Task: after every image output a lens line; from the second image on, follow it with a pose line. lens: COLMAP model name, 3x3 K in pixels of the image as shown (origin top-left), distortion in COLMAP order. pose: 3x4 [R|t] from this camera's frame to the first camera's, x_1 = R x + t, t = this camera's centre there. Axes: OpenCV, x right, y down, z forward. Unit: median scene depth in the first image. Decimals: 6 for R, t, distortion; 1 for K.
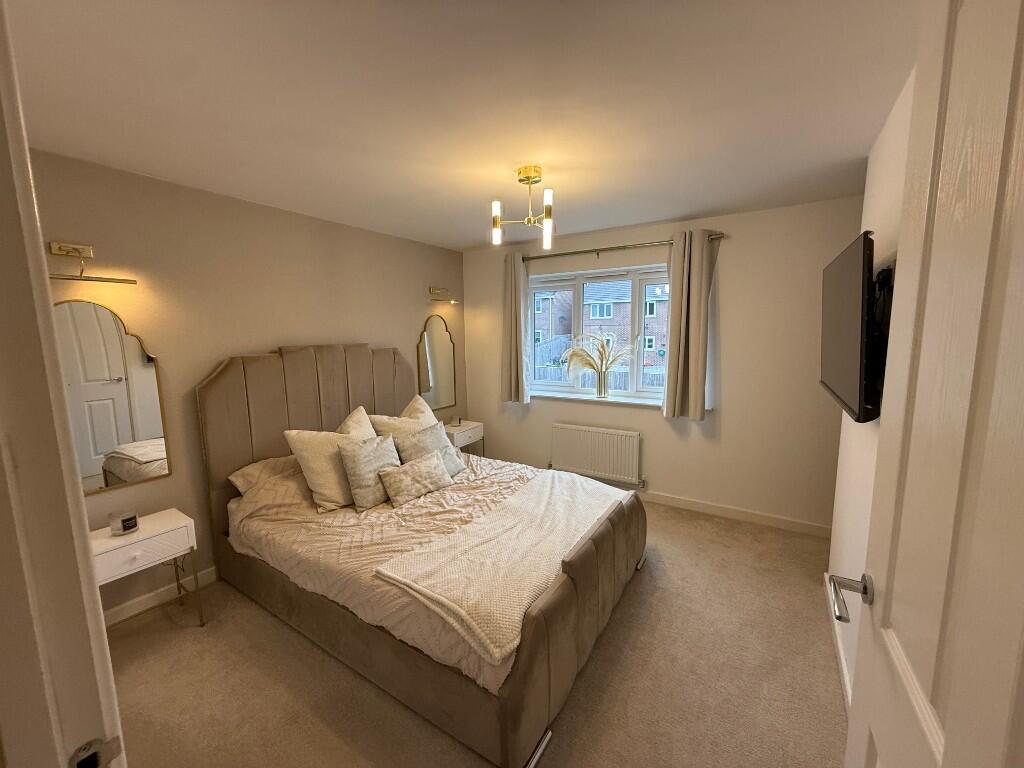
lens RADIAL K [[409.4, 0, 509.4], [0, 409.4, 387.5], [0, 0, 1]] dist [0.000316, 0.000040]
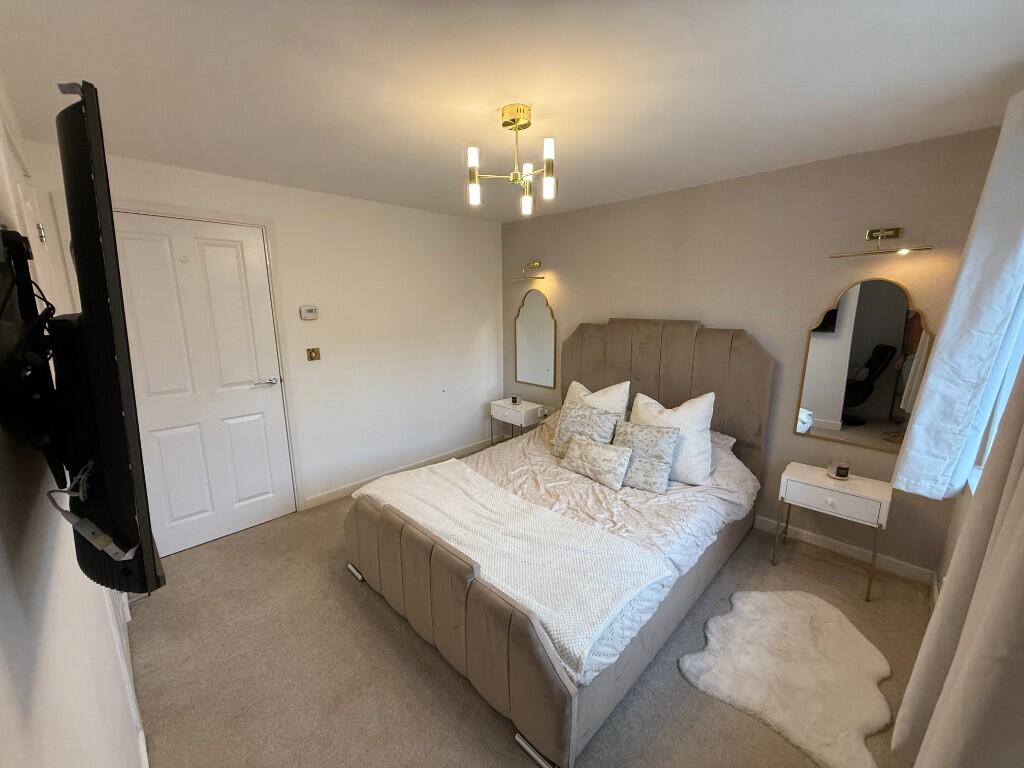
lens RADIAL K [[409.4, 0, 509.2], [0, 409.4, 384.4], [0, 0, 1]] dist [0.000316, 0.000040]
pose [[-0.217757, 0.218589, -0.951210, 0.758779], [-0.111543, 0.962638, 0.246750, -0.184589], [0.969608, 0.159832, -0.185240, 0.999227]]
